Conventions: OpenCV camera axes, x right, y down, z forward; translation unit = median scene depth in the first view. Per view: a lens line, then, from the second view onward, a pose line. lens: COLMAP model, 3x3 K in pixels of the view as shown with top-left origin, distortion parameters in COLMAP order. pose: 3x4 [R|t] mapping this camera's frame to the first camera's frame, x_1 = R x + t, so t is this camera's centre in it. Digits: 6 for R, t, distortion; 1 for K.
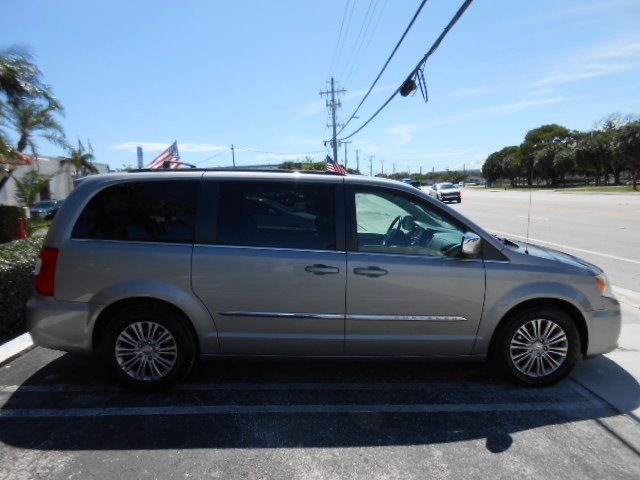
lens RADIAL K [[483.4, 0, 325.0], [0, 483.4, 239.4], [0, 0, 1]] dist [-0.025608, 0.002127]
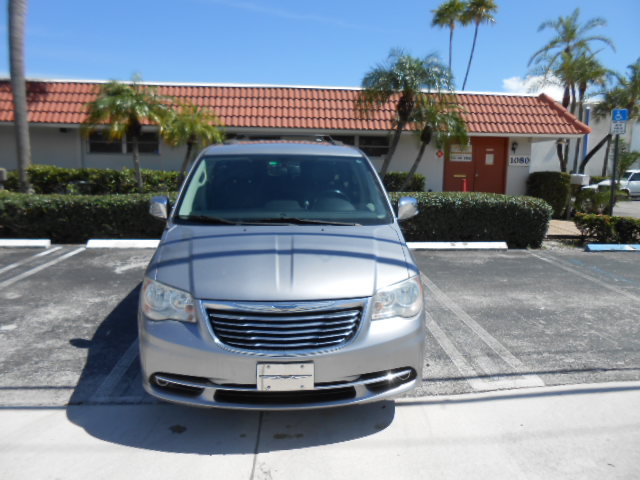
lens RADIAL K [[486.1, 0, 321.5], [0, 486.1, 238.0], [0, 0, 1]] dist [-0.043234, 0.036434]
pose [[0.035866, 0.184620, -0.982155, 1.352678], [-0.123831, 0.976035, 0.178947, -0.158850], [0.991655, 0.115203, 0.057868, 1.263518]]
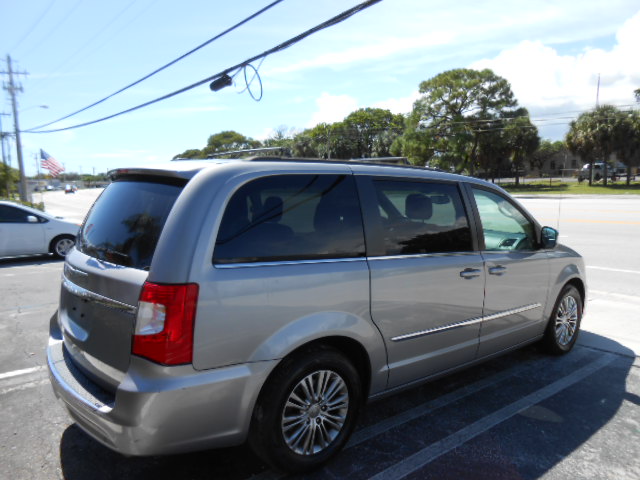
lens RADIAL K [[486.1, 0, 321.5], [0, 486.1, 238.0], [0, 0, 1]] dist [-0.043234, 0.036434]
pose [[0.793288, -0.057653, 0.606111, -0.782836], [0.062300, 0.997968, 0.013388, -0.036714], [-0.605651, 0.027140, 0.795267, 0.410937]]
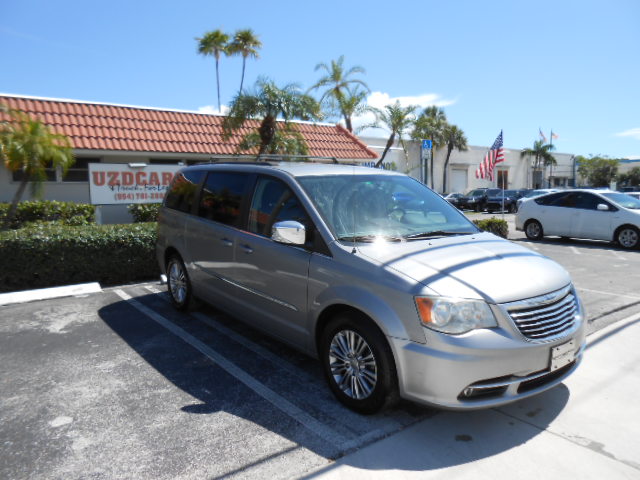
lens RADIAL K [[486.1, 0, 321.5], [0, 486.1, 238.0], [0, 0, 1]] dist [-0.043234, 0.036434]
pose [[0.587385, 0.106622, -0.802253, 1.106226], [-0.093625, 0.993580, 0.063501, -0.048757], [0.803874, 0.037811, 0.593597, 0.444428]]
